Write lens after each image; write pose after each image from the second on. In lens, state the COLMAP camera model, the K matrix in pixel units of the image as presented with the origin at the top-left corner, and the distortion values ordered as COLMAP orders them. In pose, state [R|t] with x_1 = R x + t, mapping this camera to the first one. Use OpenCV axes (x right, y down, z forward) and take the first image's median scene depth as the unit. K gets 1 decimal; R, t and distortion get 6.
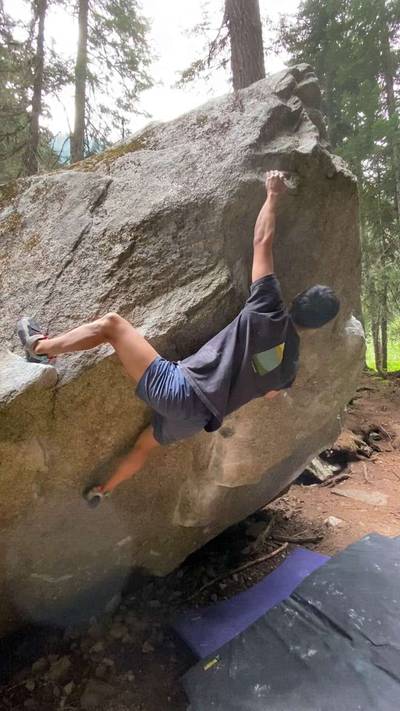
lens RADIAL K [[325.3, 0, 200.9], [0, 325.3, 353.1], [0, 0, 1]] dist [0.019465, -0.021376]
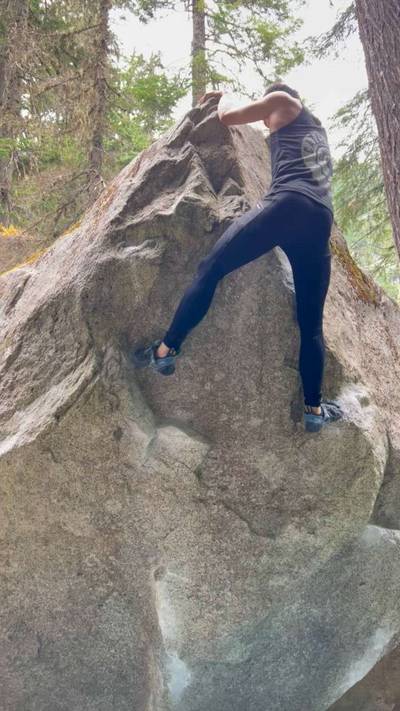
lens RADIAL K [[574.2, 0, 200.0], [0, 574.2, 355.5], [0, 0, 1]] dist [0.158513, -0.280873]
pose [[0.896401, -0.131234, -0.423370, 0.927679], [0.041342, 0.975755, -0.214925, 0.068745], [0.441311, 0.175156, 0.880094, -0.213024]]
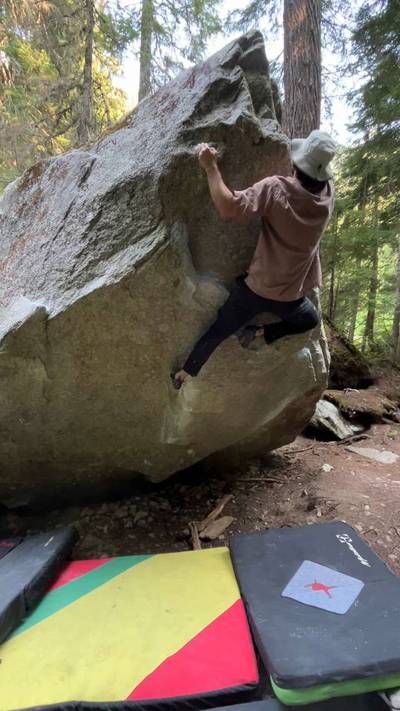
lens RADIAL K [[329.6, 0, 201.1], [0, 329.6, 355.3], [0, 0, 1]] dist [-0.020581, 0.015186]
pose [[0.975714, 0.048137, -0.213696, 0.478582], [-0.024062, 0.993205, 0.113864, 0.070955], [0.217725, -0.105957, 0.970242, -0.227434]]
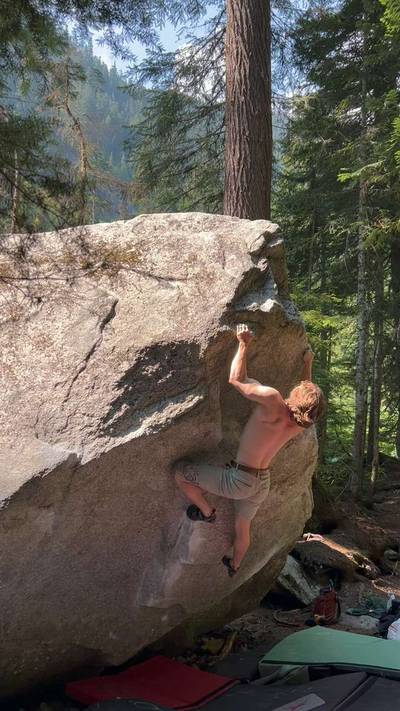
lens RADIAL K [[647.0, 0, 200.0], [0, 647.0, 355.5], [0, 0, 1]] dist [0.127294, -0.316925]
pose [[0.992242, 0.075734, 0.098589, -0.213358], [-0.068828, 0.995052, -0.071656, -0.188775], [-0.103528, 0.064315, 0.992545, -1.664609]]
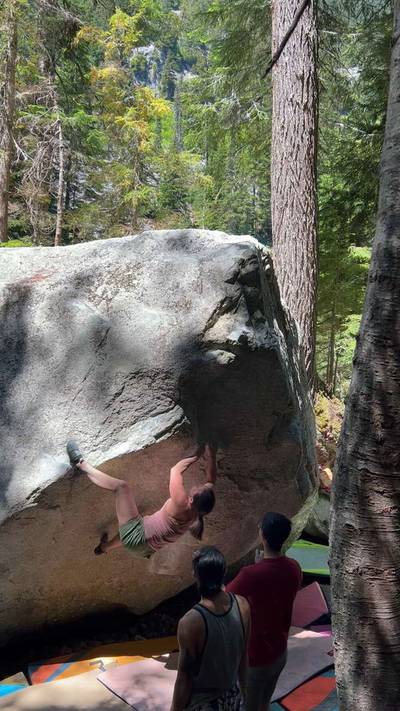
lens RADIAL K [[602.9, 0, 200.0], [0, 602.9, 355.5], [0, 0, 1]] dist [0.134769, -0.250312]
pose [[0.995278, 0.049724, -0.083359, 0.380703], [-0.041915, 0.994788, 0.092955, -0.755240], [0.087547, -0.089023, 0.992175, -1.774196]]
